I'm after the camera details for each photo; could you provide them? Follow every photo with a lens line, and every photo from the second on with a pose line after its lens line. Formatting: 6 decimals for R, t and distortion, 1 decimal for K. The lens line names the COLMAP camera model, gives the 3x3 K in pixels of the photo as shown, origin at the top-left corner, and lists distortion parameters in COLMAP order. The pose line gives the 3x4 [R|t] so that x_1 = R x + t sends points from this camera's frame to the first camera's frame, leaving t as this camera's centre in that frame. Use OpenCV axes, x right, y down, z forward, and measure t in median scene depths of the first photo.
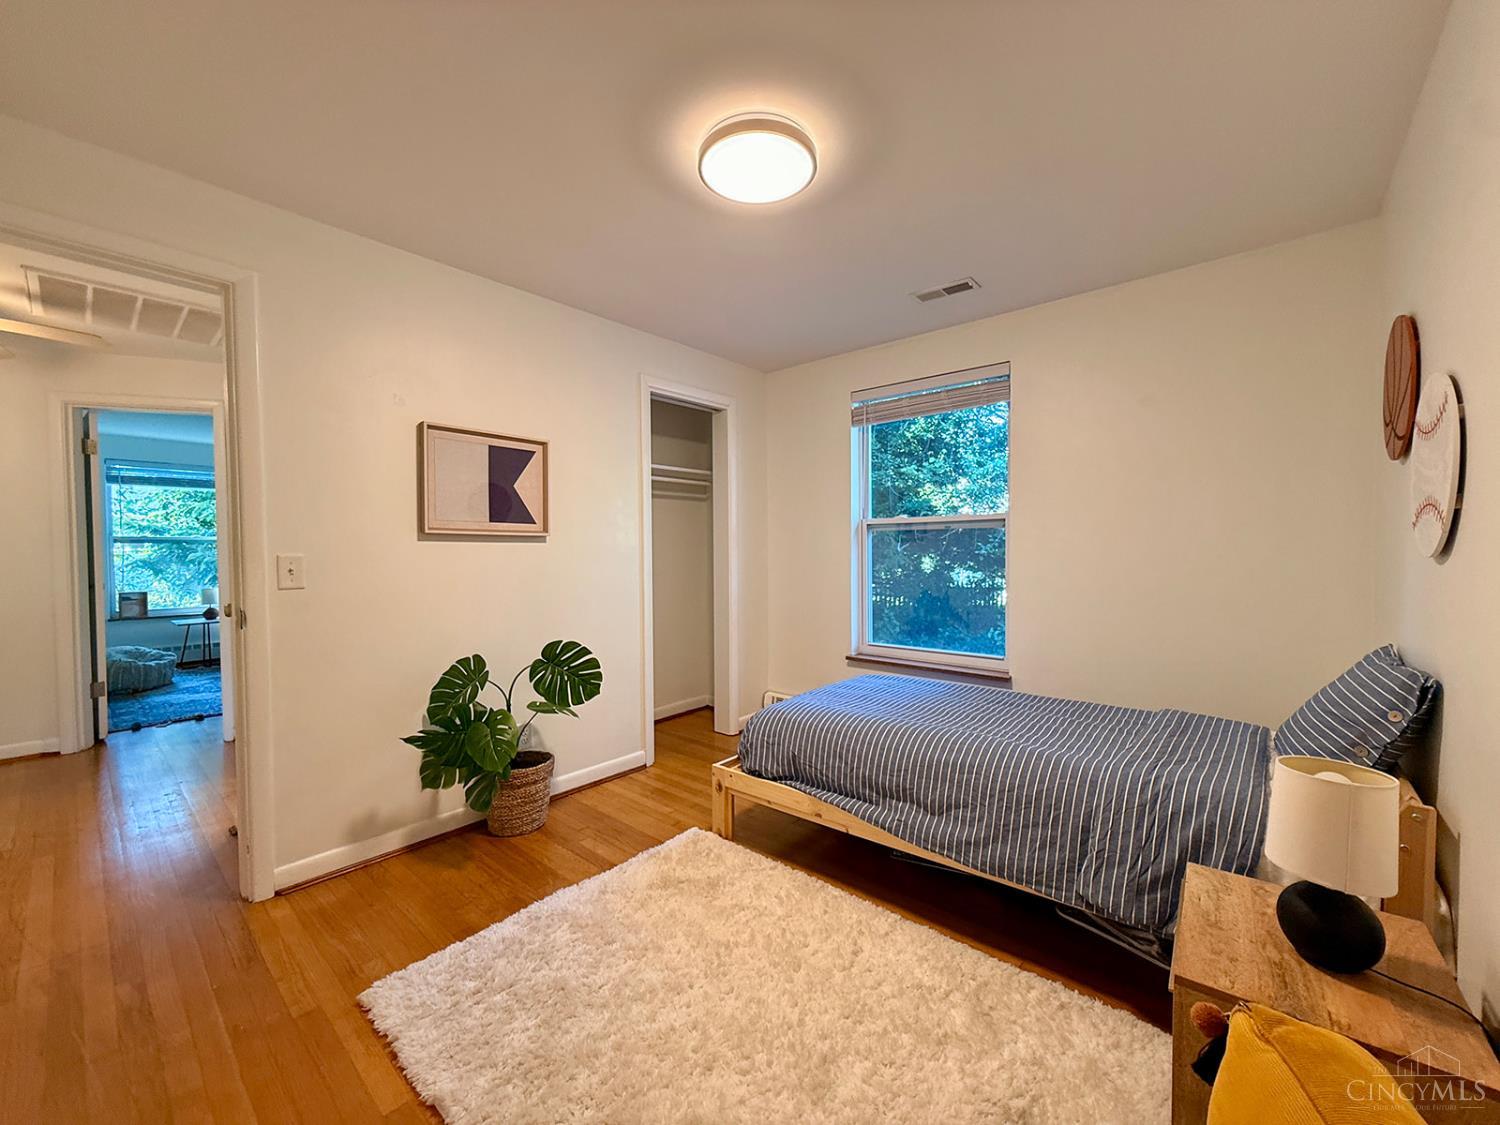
lens RADIAL K [[592.0, 0, 750.0], [0, 592.0, 562.5], [0, 0, 1]] dist [-0.000106, 0.000739]
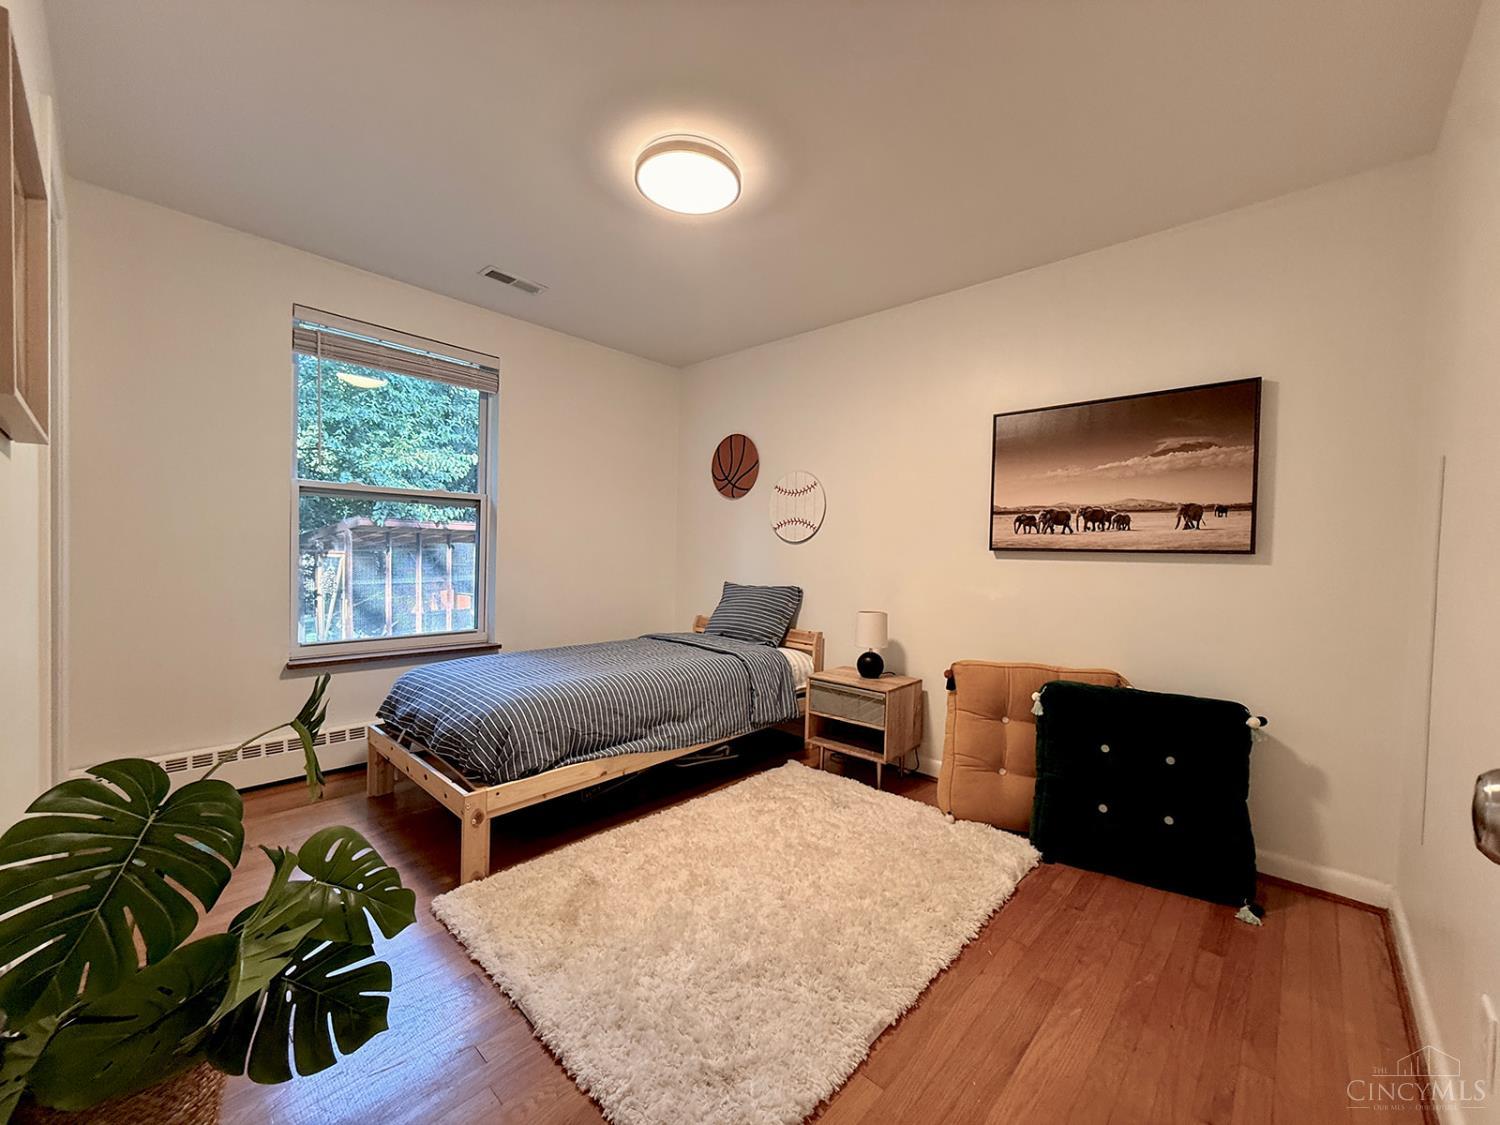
lens RADIAL K [[592.0, 0, 750.0], [0, 592.0, 562.5], [0, 0, 1]] dist [-0.000106, 0.000739]
pose [[0.040895, -0.014585, 0.999057, -0.900800], [-0.010977, 0.999827, 0.015046, 0.026518], [-0.999103, -0.011582, 0.040728, 0.671839]]
